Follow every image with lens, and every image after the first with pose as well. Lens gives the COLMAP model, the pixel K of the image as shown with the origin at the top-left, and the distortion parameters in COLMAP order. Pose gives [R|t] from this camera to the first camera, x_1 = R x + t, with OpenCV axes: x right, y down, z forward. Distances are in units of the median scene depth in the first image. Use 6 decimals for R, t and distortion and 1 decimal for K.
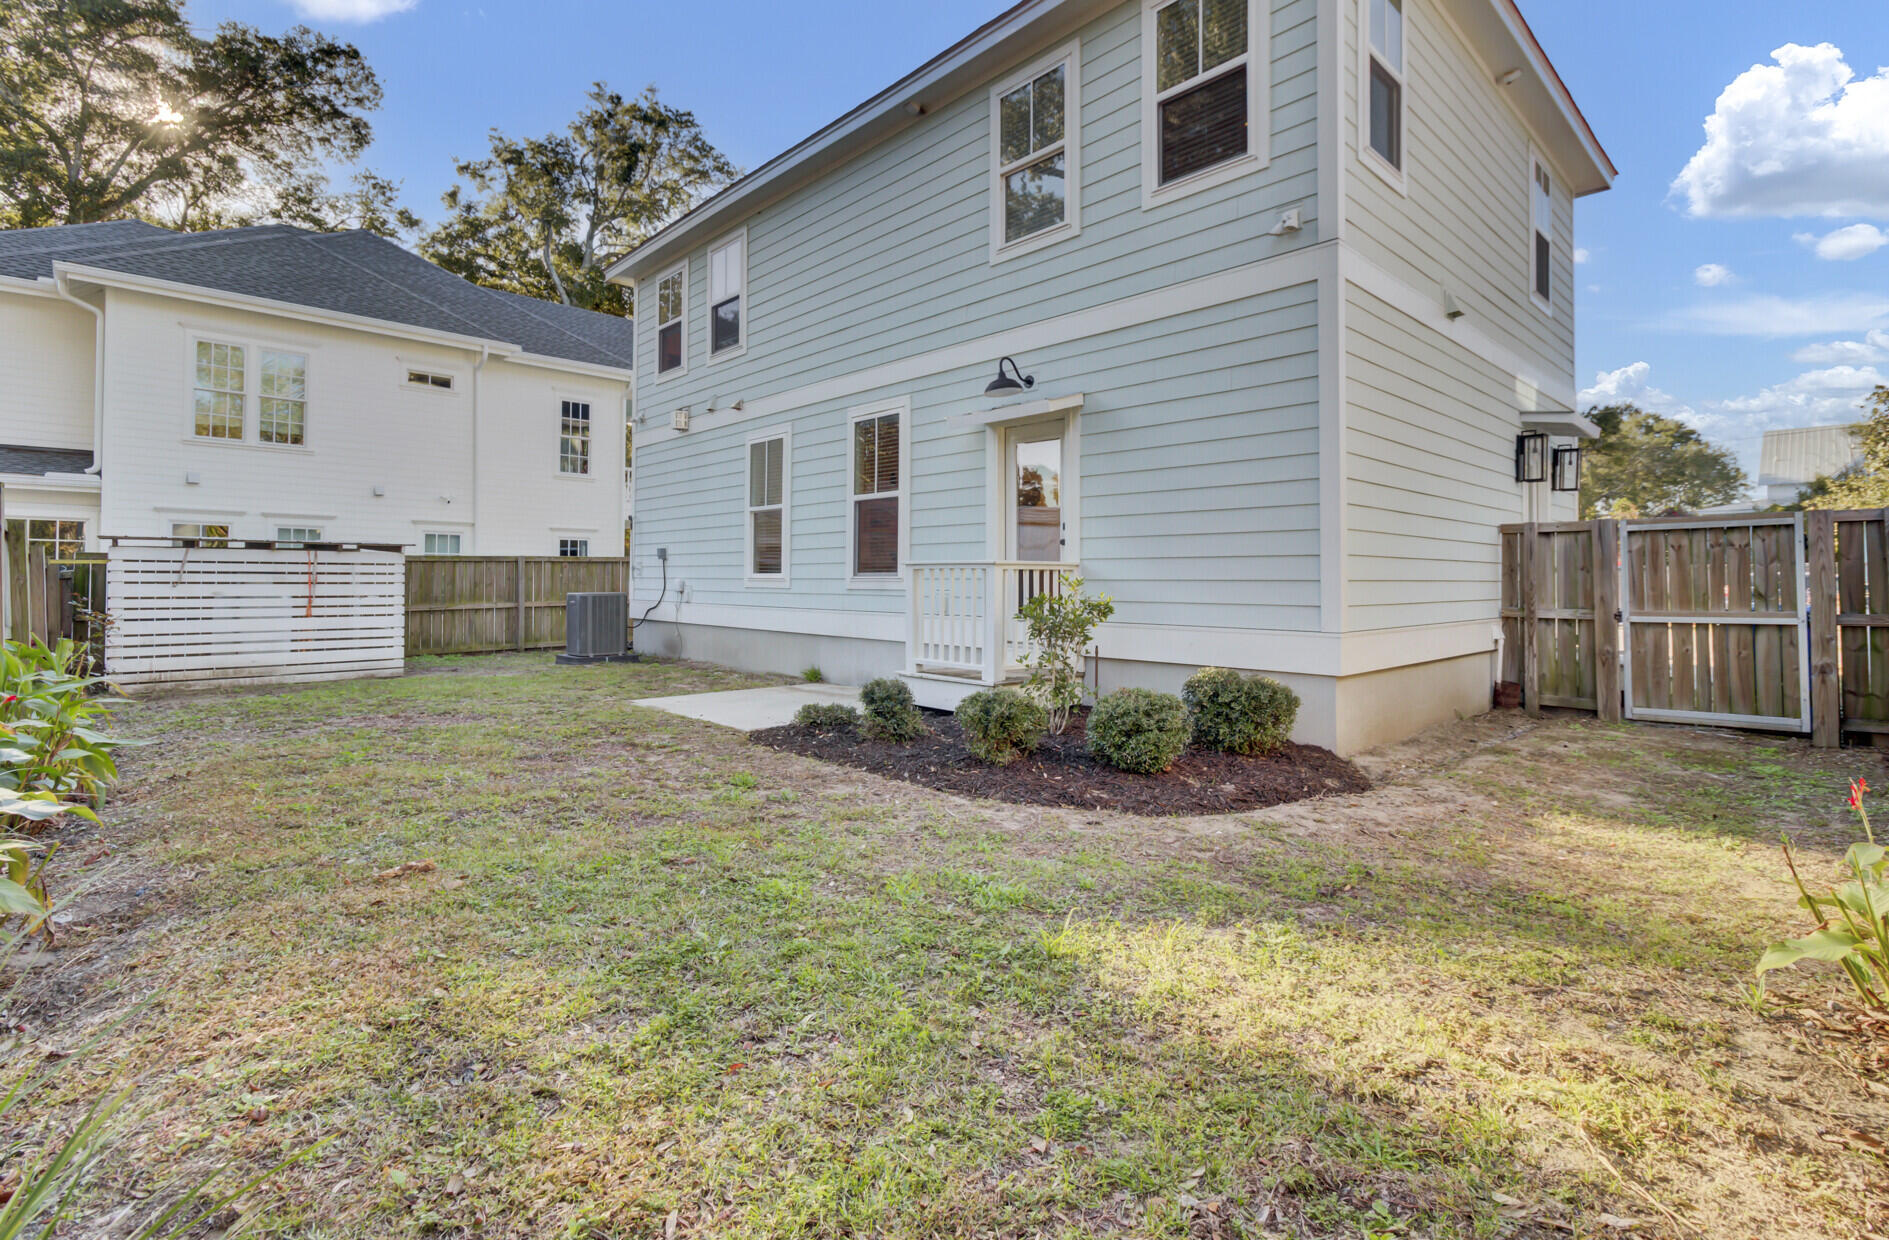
lens RADIAL K [[870.2, 0, 942.2], [0, 870.2, 562.2], [0, 0, 1]] dist [0.000386, 0.000071]
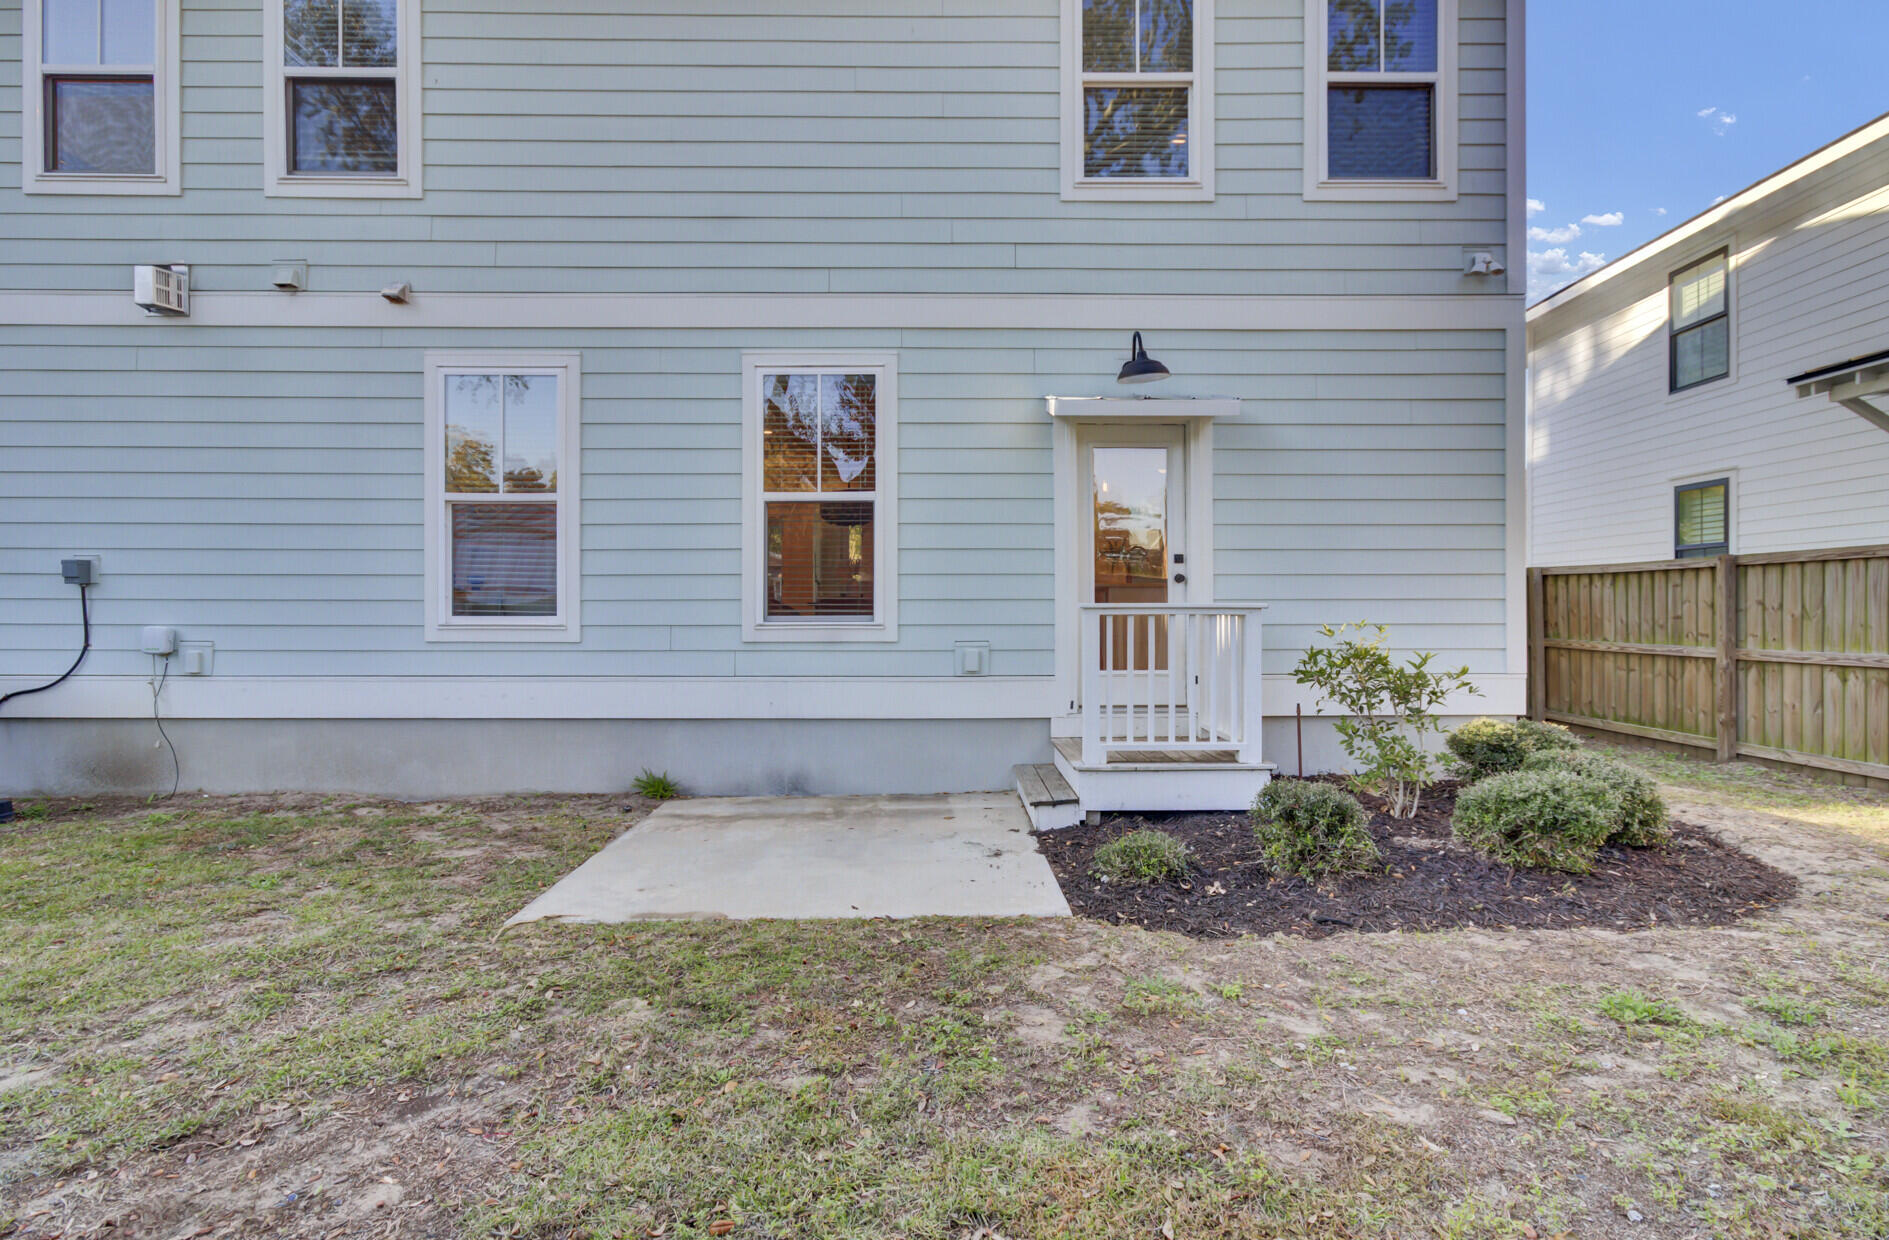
lens RADIAL K [[839.7, 0, 944.5], [0, 839.7, 620.0], [0, 0, 1]] dist [0.003089, 0.000345]
pose [[0.681526, -0.003829, 0.731784, -0.491865], [-0.011851, 0.999797, 0.016268, 0.004139], [-0.731698, -0.019759, 0.681343, 0.533981]]
